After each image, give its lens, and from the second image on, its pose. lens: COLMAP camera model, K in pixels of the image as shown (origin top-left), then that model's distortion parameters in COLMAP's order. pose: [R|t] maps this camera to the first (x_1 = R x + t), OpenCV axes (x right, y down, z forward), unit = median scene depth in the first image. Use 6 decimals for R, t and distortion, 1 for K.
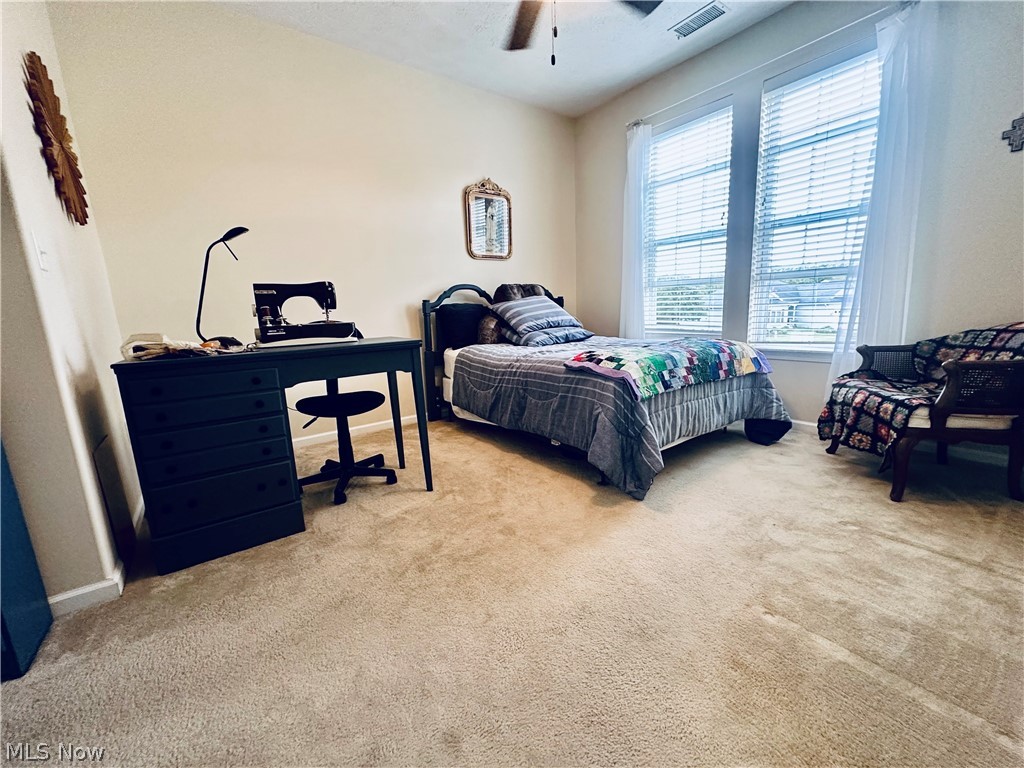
lens RADIAL K [[412.3, 0, 512.6], [0, 412.3, 385.6], [0, 0, 1]] dist [-0.001691, 0.000546]
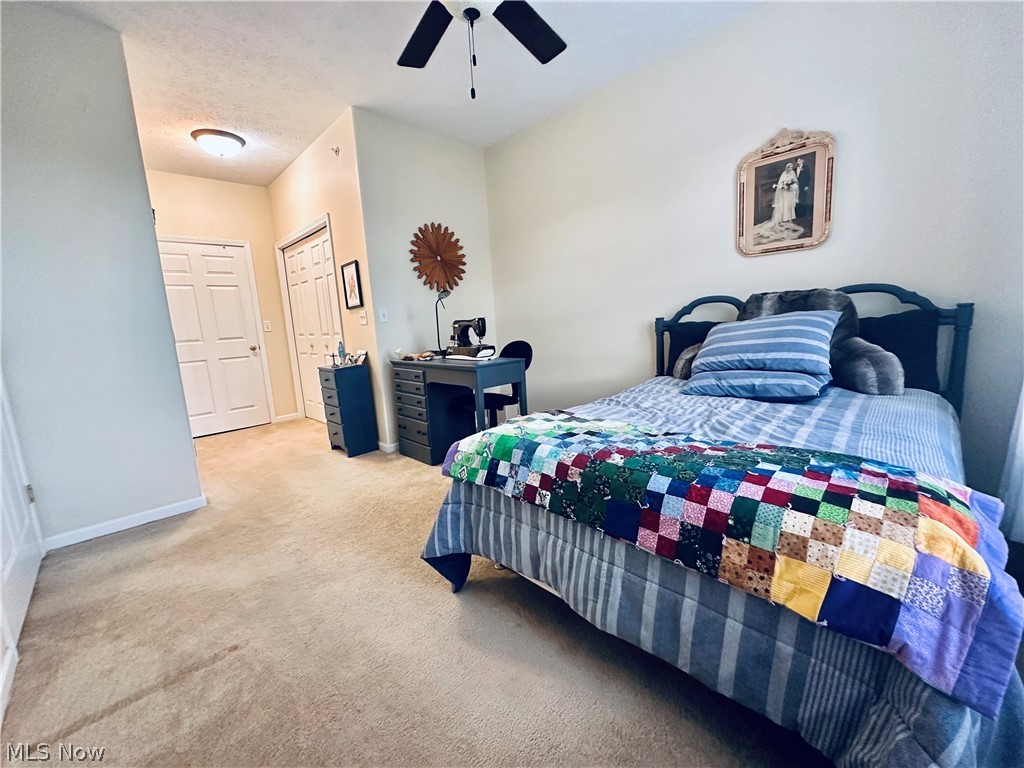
lens RADIAL K [[412.3, 0, 511.9], [0, 412.3, 382.7], [0, 0, 1]] dist [-0.001691, 0.000546]
pose [[0.130549, 0.182463, -0.974507, 0.863400], [-0.129372, 0.977650, 0.165720, -0.237419], [0.982965, 0.104440, 0.151237, 0.760961]]
